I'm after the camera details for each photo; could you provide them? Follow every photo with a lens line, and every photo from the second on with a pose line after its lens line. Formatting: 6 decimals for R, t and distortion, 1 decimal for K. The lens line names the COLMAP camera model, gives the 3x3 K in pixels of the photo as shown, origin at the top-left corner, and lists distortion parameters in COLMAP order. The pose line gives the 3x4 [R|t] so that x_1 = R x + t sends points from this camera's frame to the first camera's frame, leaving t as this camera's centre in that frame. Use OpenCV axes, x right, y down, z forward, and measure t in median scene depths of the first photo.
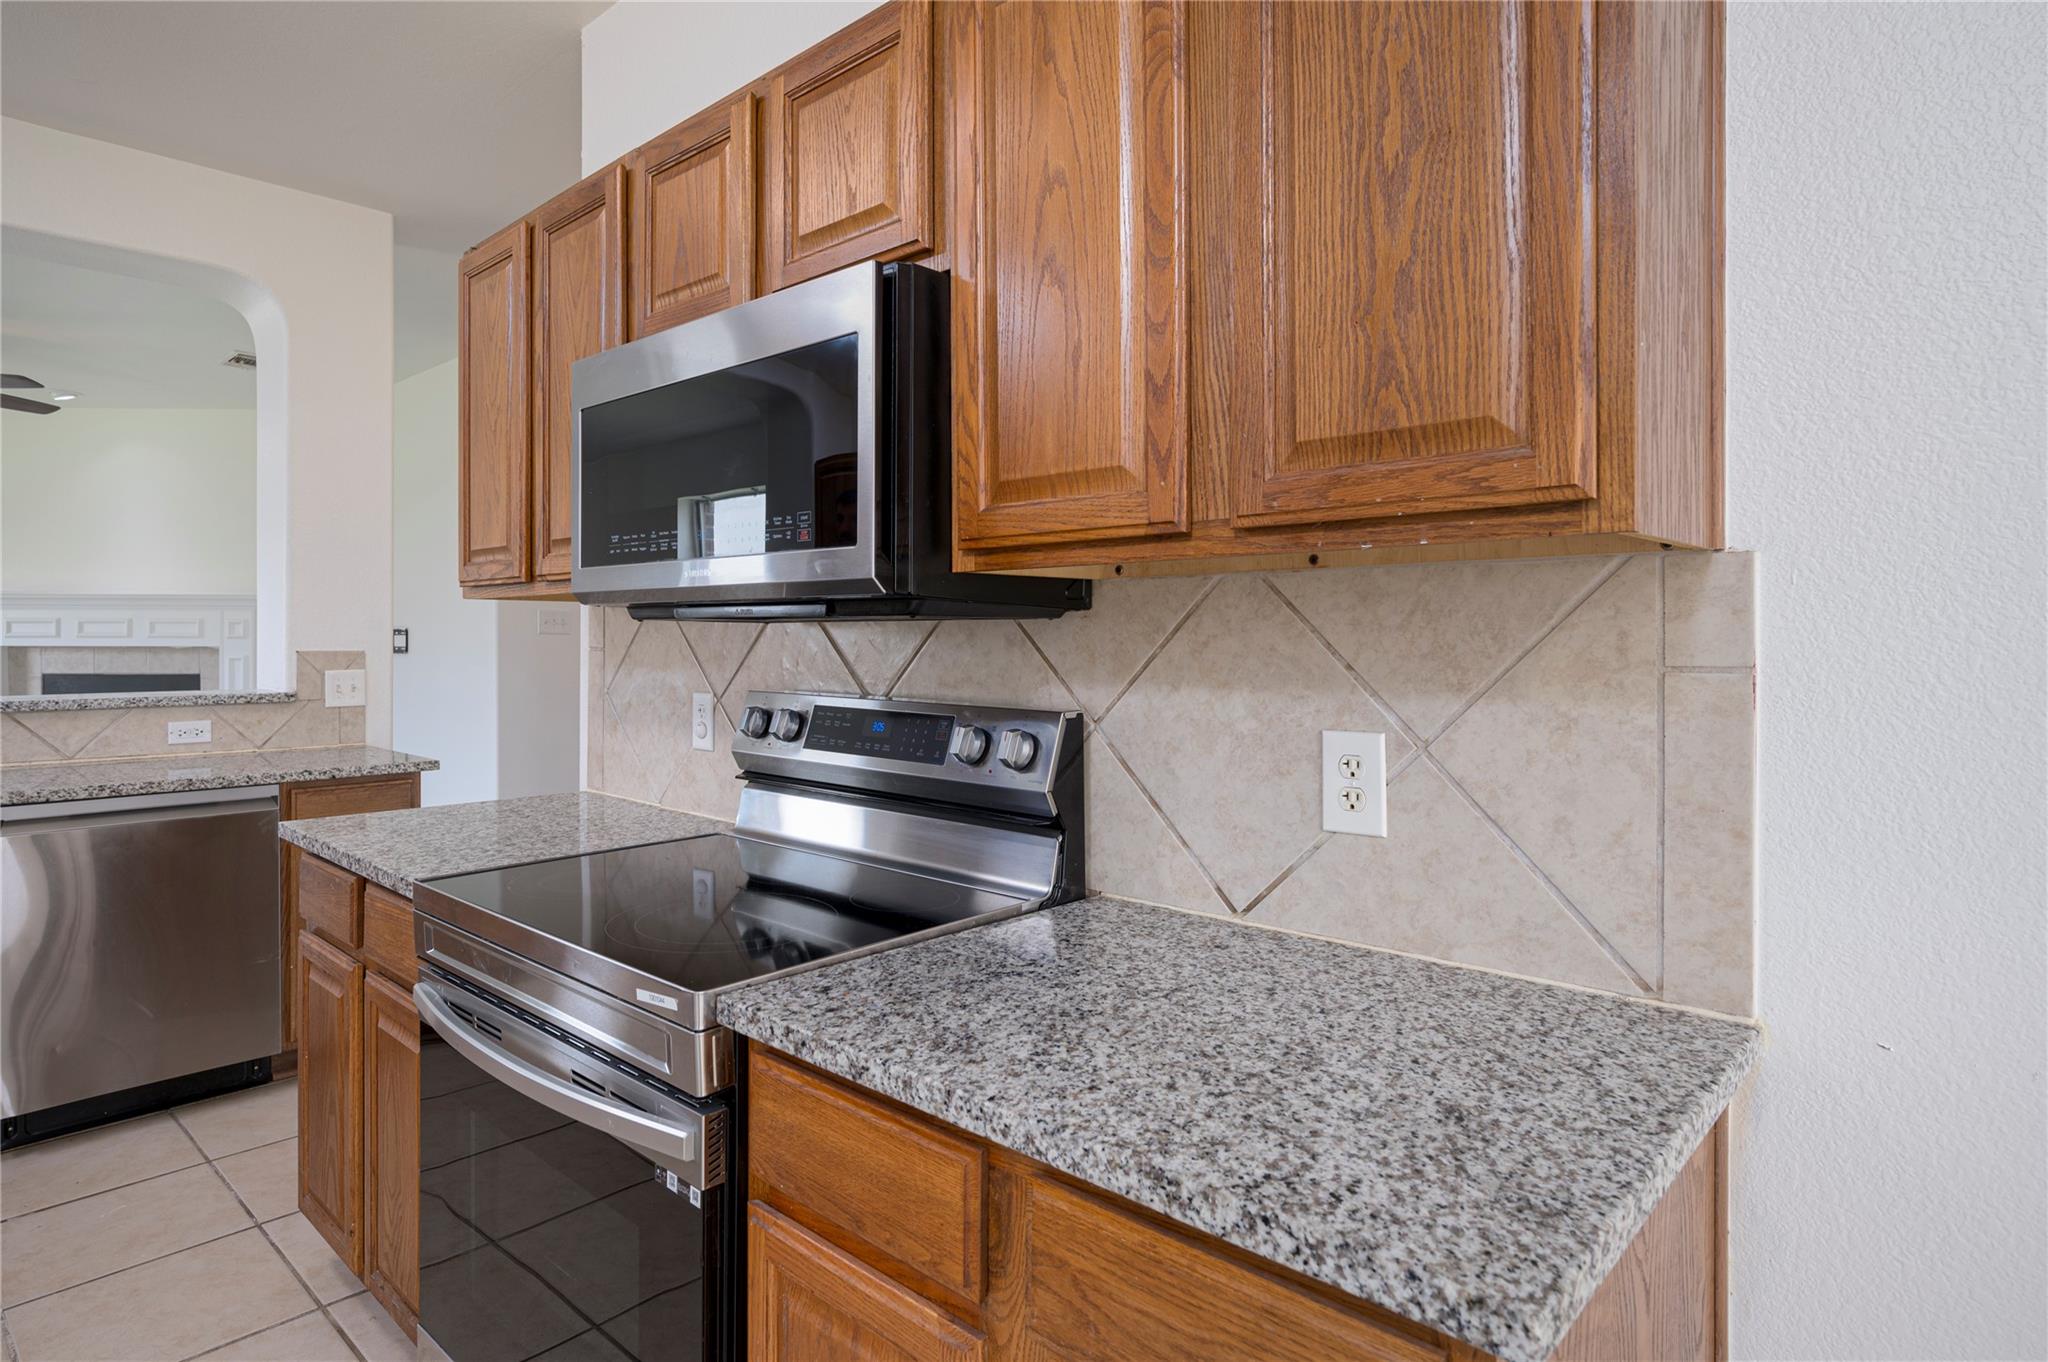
lens RADIAL K [[1090.8, 0, 944.6], [0, 1090.8, 647.1], [0, 0, 1]] dist [-0.002331, 0.000296]
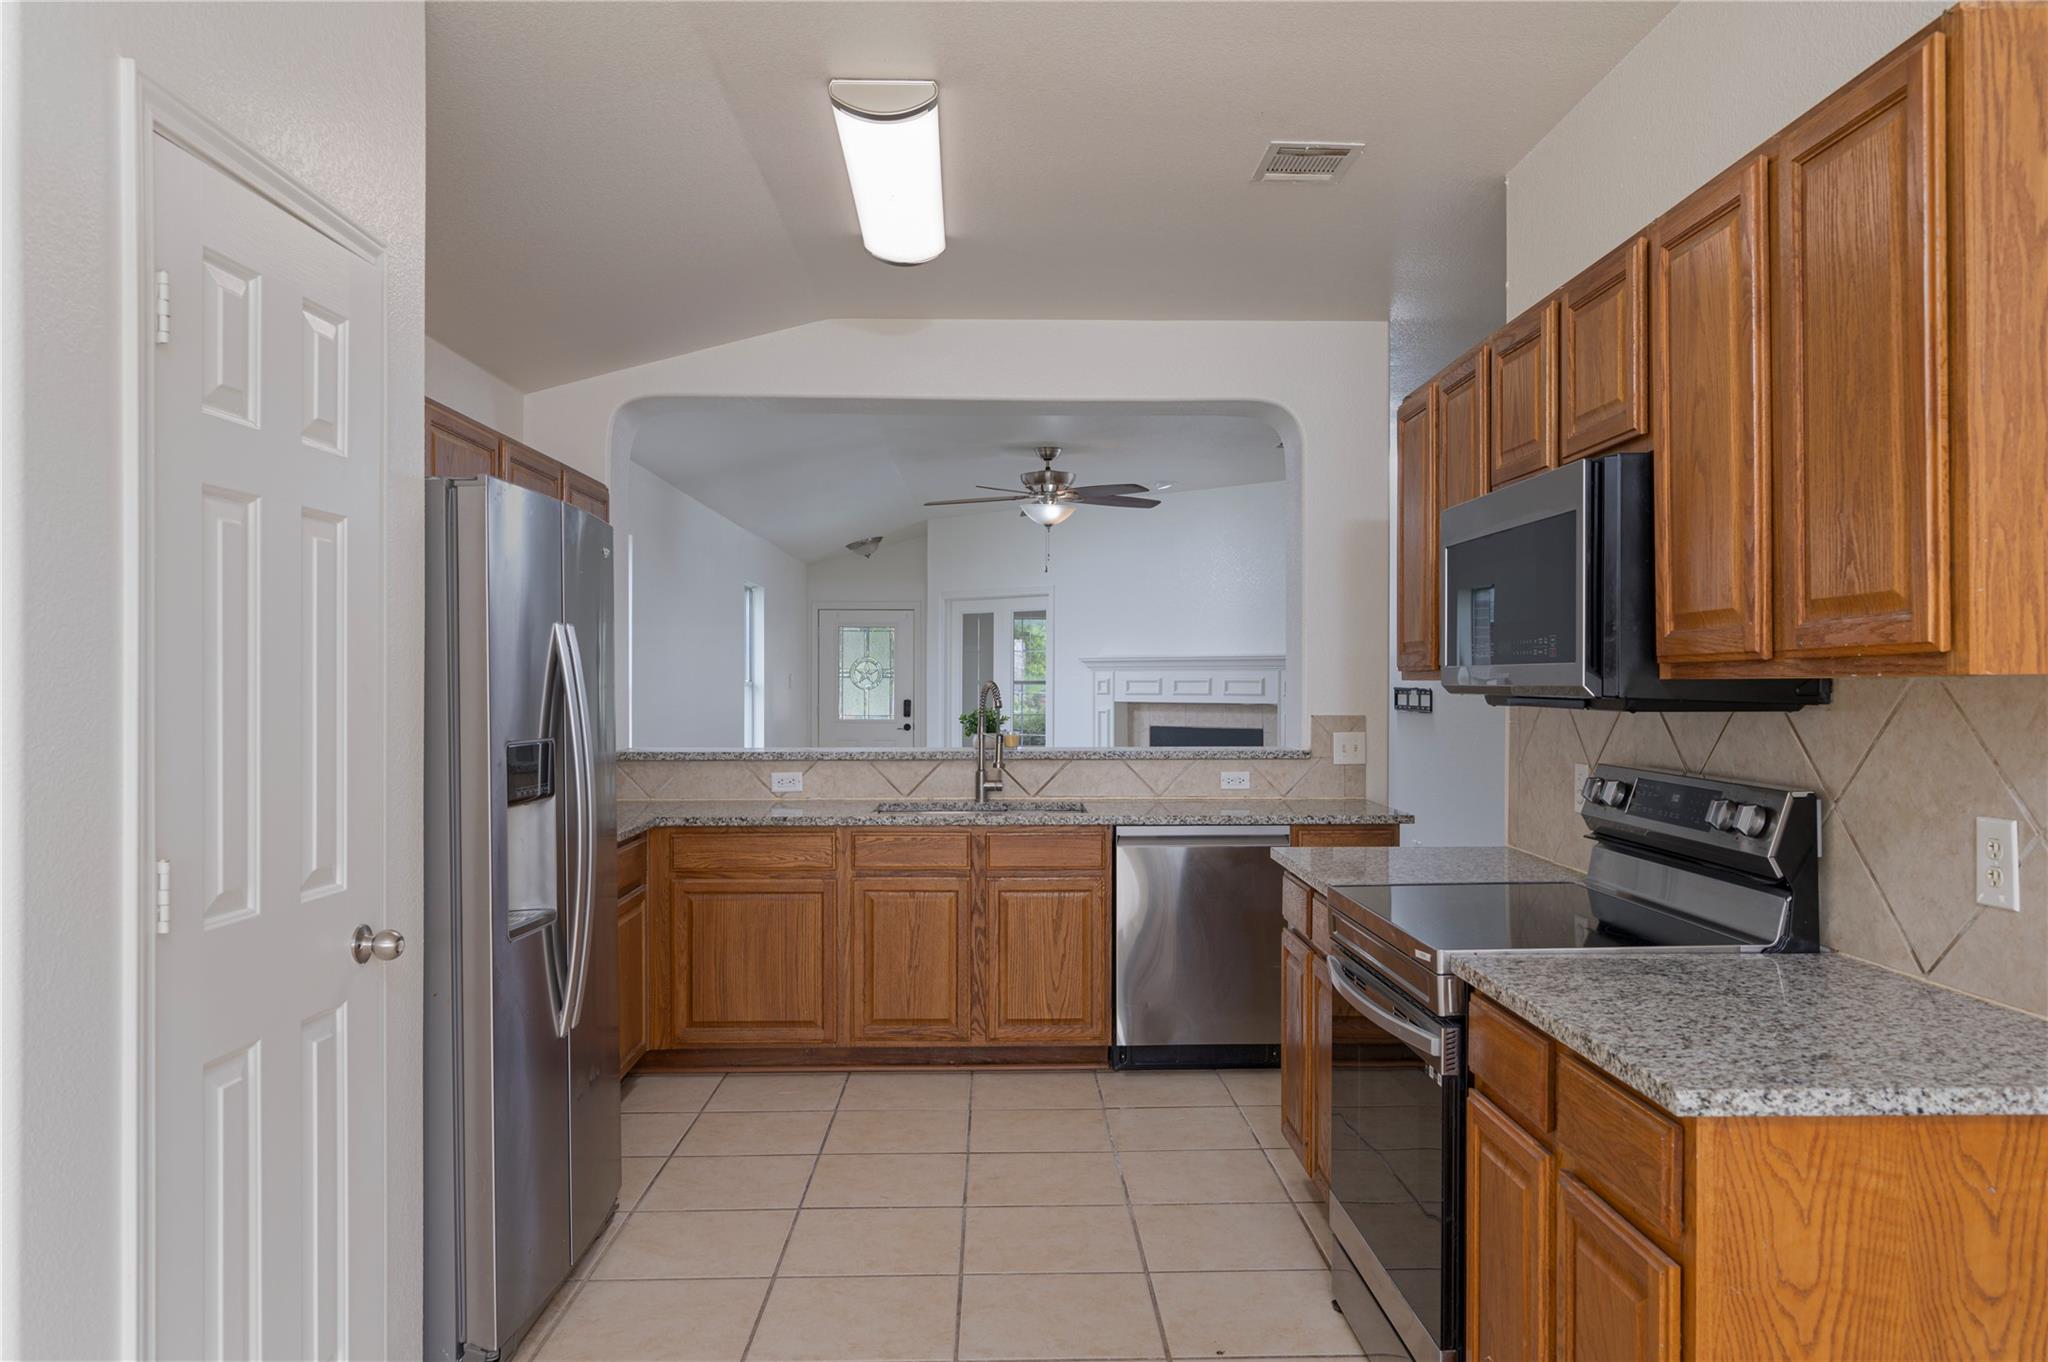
lens RADIAL K [[1470.8, 0, 1028.8], [0, 1470.8, 681.0], [0, 0, 1]] dist [0.006891, 0.002422]
pose [[0.709693, -0.001769, -0.704509, 0.652955], [-0.003715, 0.999974, -0.006254, -0.047454], [0.704502, 0.007056, 0.709667, -0.721764]]
